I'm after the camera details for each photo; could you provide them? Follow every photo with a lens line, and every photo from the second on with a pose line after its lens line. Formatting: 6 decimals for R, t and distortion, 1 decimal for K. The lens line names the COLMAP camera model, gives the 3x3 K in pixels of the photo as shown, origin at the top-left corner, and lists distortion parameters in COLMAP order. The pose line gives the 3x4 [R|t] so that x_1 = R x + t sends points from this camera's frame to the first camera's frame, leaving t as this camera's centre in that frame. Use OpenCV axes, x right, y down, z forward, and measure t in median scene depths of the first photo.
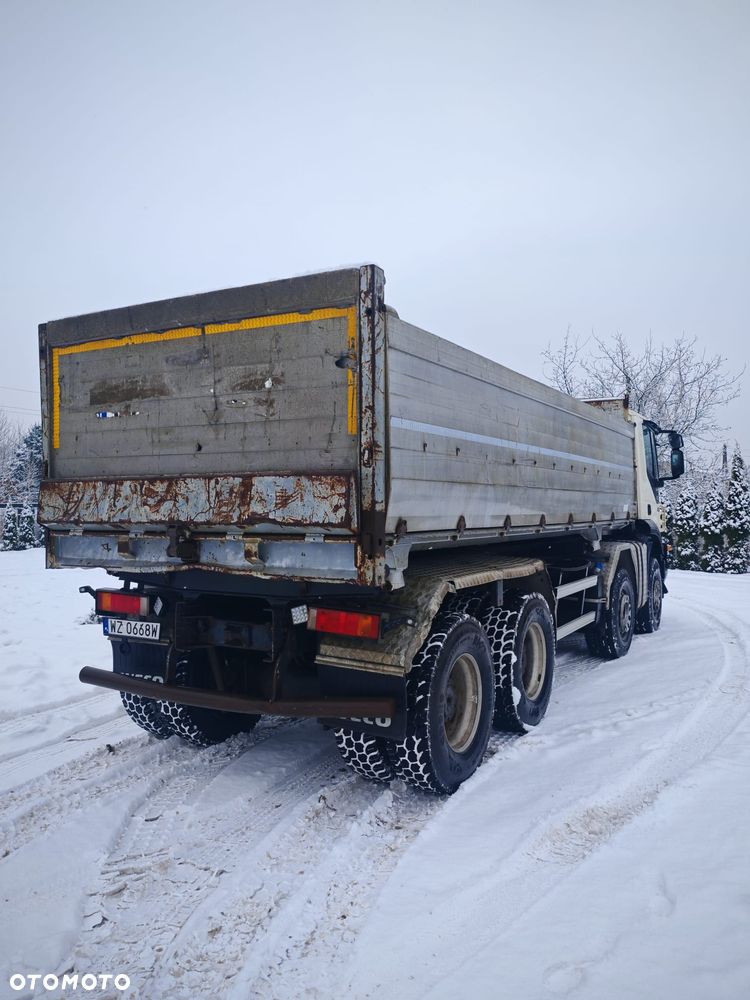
lens RADIAL K [[764.2, 0, 369.9], [0, 764.2, 496.4], [0, 0, 1]] dist [0.038977, -0.006902]
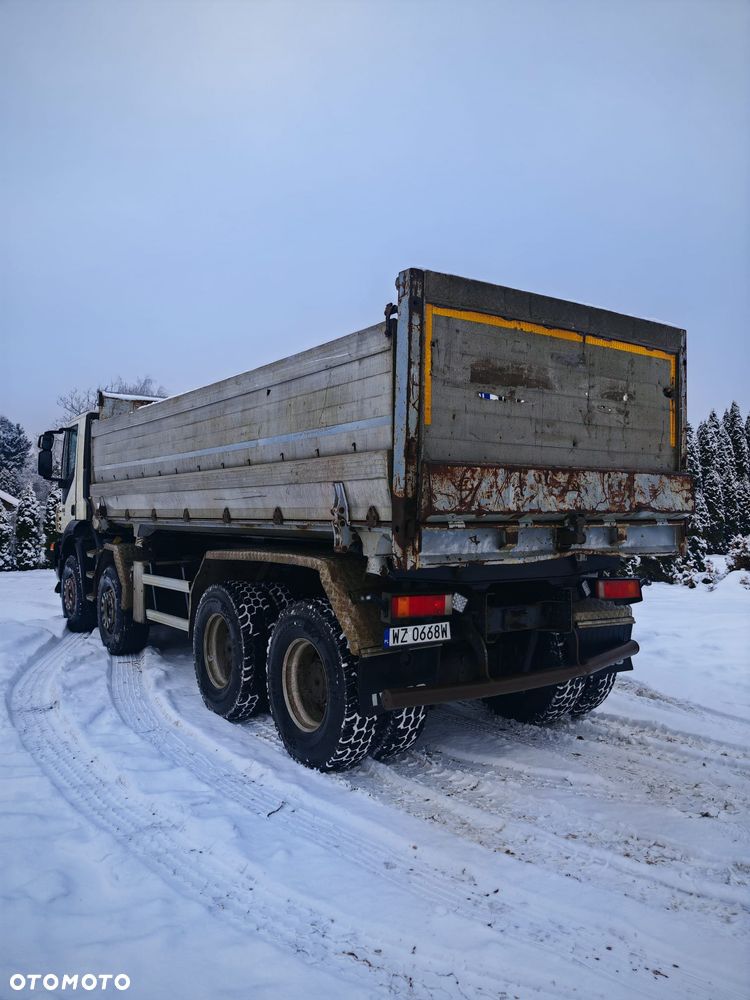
lens RADIAL K [[756.6, 0, 359.5], [0, 756.6, 489.4], [0, 0, 1]] dist [0.067453, -0.072494]
pose [[0.433234, 0.025976, 0.900907, -1.317400], [-0.013535, 0.999659, -0.022315, 0.030243], [-0.901180, -0.002526, 0.433438, 0.795586]]
